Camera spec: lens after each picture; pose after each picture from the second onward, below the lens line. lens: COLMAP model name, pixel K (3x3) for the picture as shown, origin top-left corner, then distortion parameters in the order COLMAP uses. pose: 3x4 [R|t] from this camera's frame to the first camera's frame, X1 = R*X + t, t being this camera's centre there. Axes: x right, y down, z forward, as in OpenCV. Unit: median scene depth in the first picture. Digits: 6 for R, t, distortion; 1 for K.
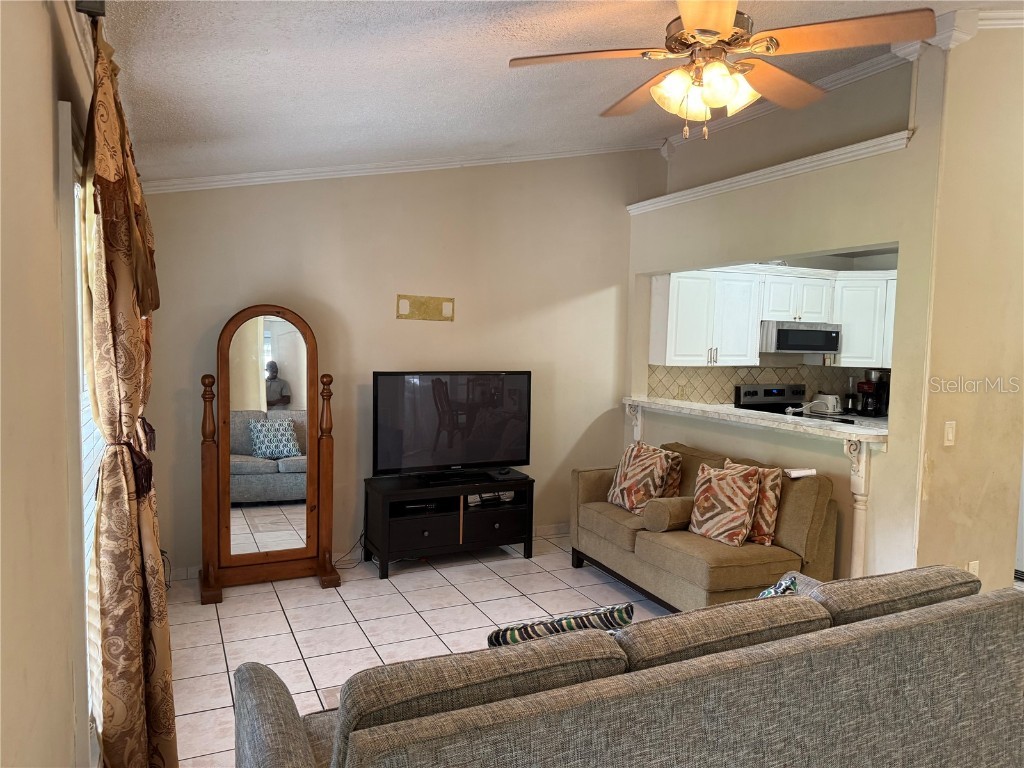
lens RADIAL K [[703.3, 0, 508.0], [0, 703.3, 387.1], [0, 0, 1]] dist [0.024892, -0.032538]
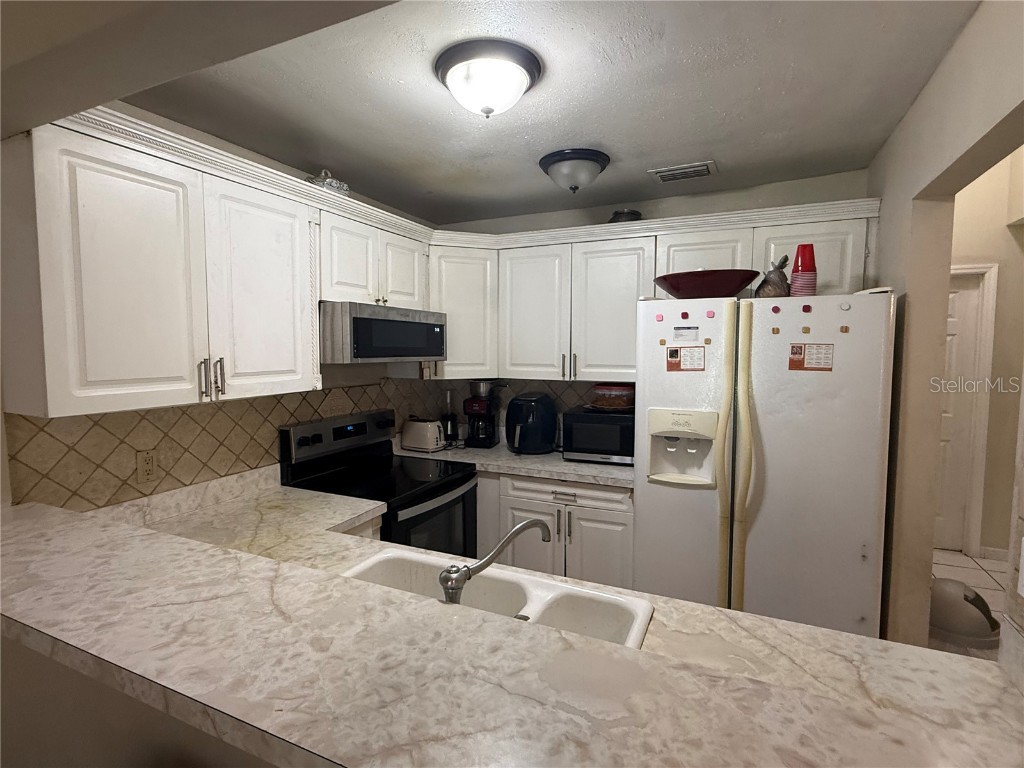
lens RADIAL K [[512.5, 0, 506.2], [0, 512.5, 386.8], [0, 0, 1]] dist [-0.000477, -0.000076]
pose [[0.762100, -0.071651, 0.643482, 0.308500], [0.062774, 0.997352, 0.036709, -0.053113], [-0.644409, 0.012418, 0.764580, 0.887798]]
